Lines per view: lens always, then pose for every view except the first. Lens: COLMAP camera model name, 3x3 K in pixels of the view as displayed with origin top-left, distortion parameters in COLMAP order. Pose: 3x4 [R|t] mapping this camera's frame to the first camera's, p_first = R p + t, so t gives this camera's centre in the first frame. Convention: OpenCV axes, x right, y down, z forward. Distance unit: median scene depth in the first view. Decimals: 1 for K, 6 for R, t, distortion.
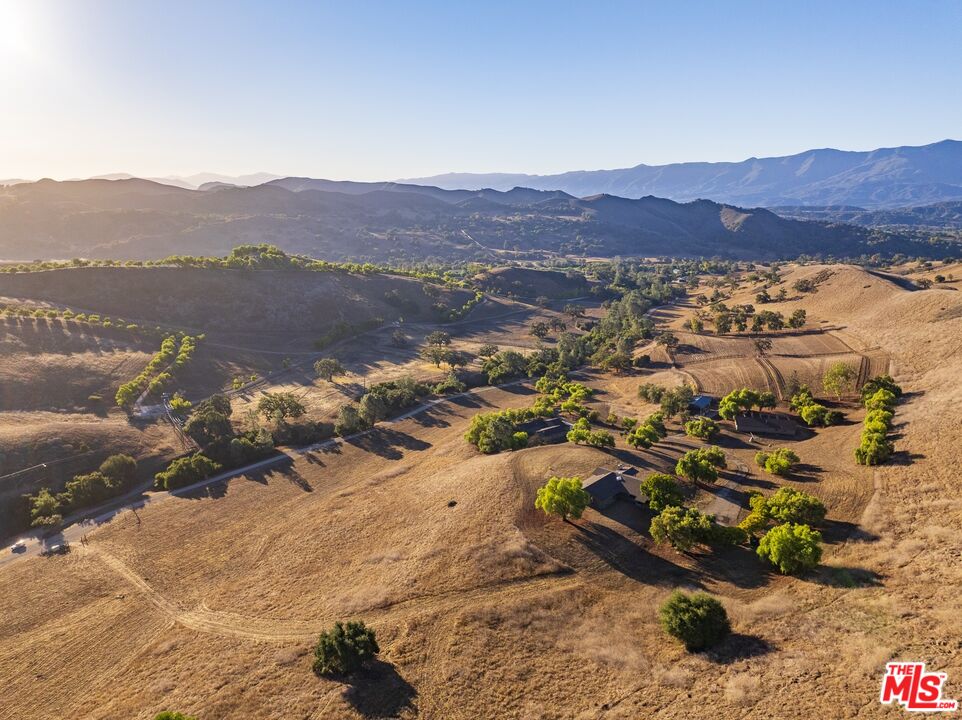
lens RADIAL K [[674.5, 0, 481.0], [0, 674.5, 360.0], [0, 0, 1]] dist [-0.039118, 0.003704]
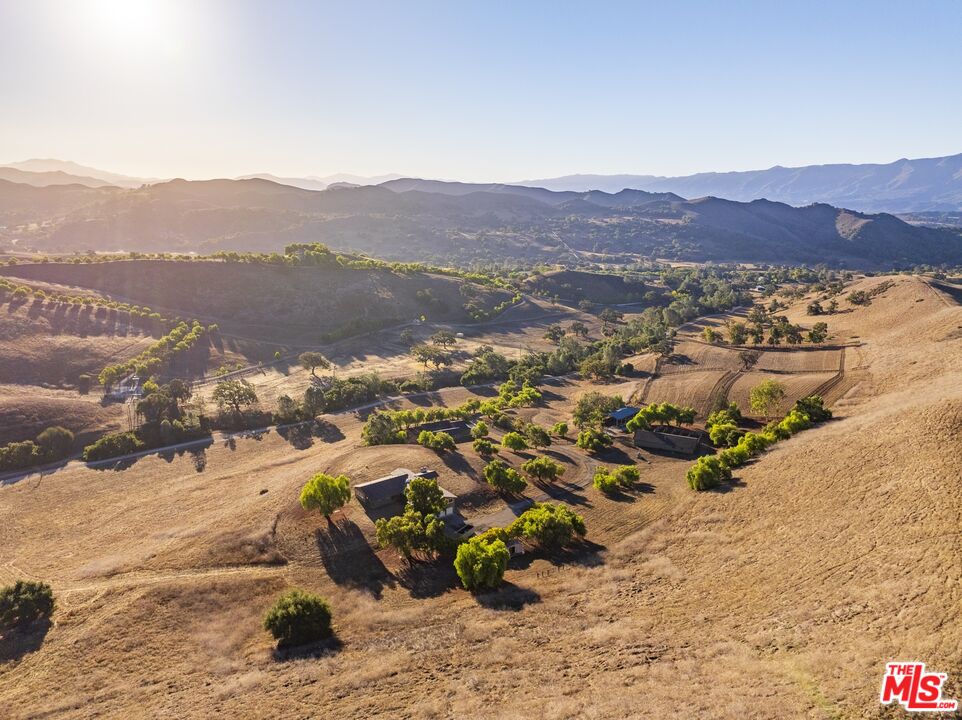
lens RADIAL K [[674.5, 0, 481.0], [0, 674.5, 360.0], [0, 0, 1]] dist [-0.039118, 0.003704]
pose [[0.983117, 0.047777, -0.176631, 0.137632], [-0.048086, 0.998840, 0.002534, -0.002993], [0.176547, 0.006002, 0.984274, 0.009263]]
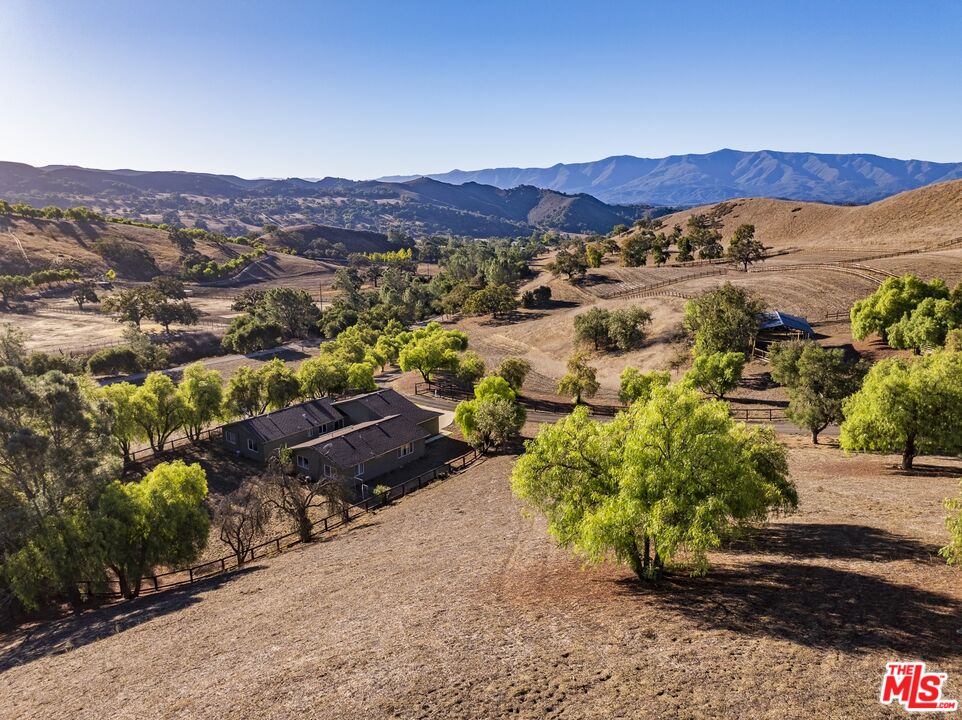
lens RADIAL K [[674.5, 0, 481.0], [0, 674.5, 360.0], [0, 0, 1]] dist [-0.039118, 0.003704]
pose [[0.965300, -0.056211, 0.255021, 0.036345], [0.059521, 0.998213, -0.005276, 0.034447], [-0.254268, 0.020272, 0.966921, 0.325484]]
